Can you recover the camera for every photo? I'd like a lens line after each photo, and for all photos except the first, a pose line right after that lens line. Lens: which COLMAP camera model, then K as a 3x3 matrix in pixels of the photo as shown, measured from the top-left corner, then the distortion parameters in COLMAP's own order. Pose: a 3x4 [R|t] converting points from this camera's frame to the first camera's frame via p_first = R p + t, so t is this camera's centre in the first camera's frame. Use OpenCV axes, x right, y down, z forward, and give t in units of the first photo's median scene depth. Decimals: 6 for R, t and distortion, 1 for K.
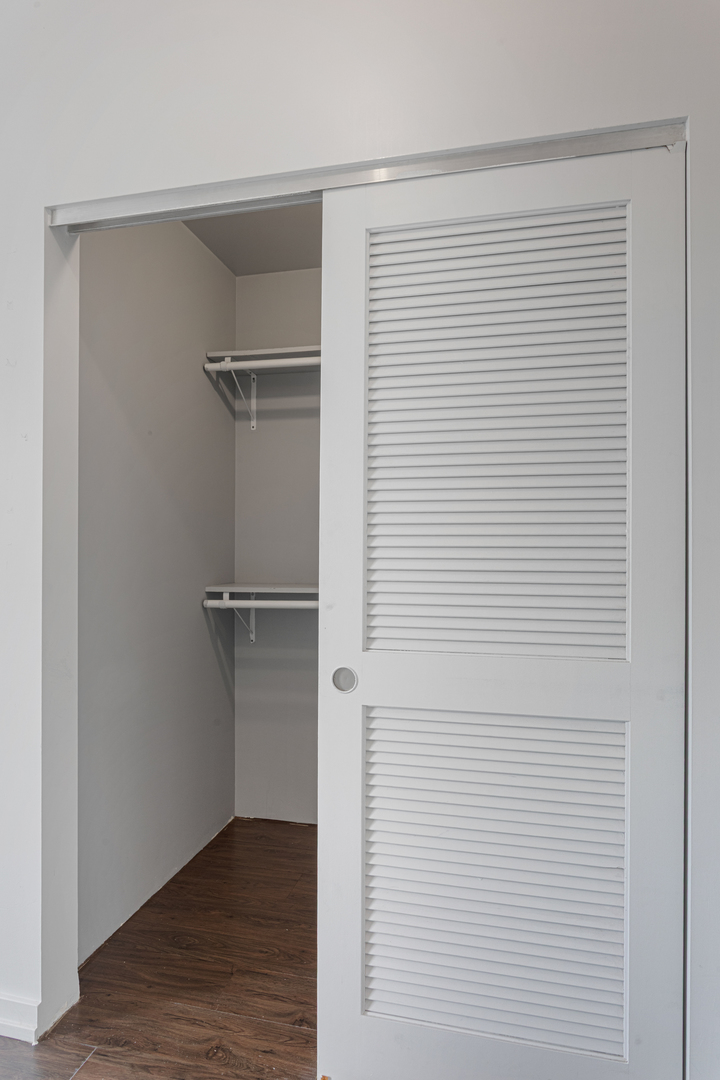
lens RADIAL K [[678.0, 0, 360.9], [0, 678.0, 537.3], [0, 0, 1]] dist [-0.020027, 0.004234]
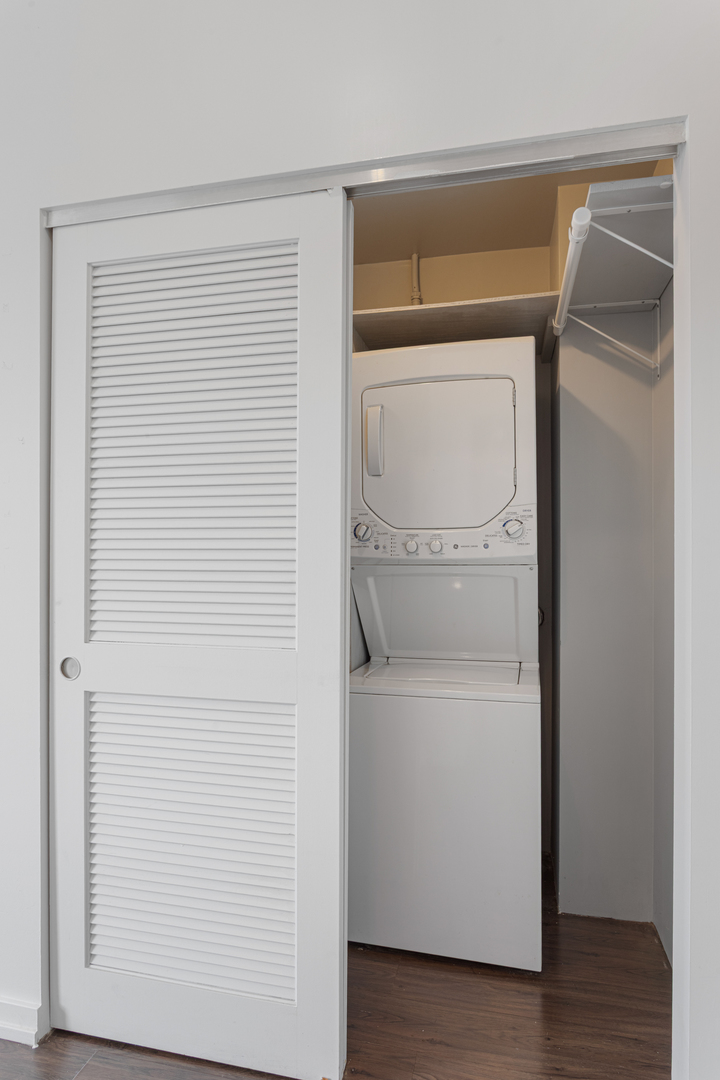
lens RADIAL K [[678.0, 0, 358.8], [0, 678.0, 545.1], [0, 0, 1]] dist [-0.020027, 0.004234]
pose [[0.999969, -0.003562, 0.007058, 0.448950], [0.003509, 0.999965, 0.007541, 0.000104], [-0.007084, -0.007516, 0.999947, -0.115584]]
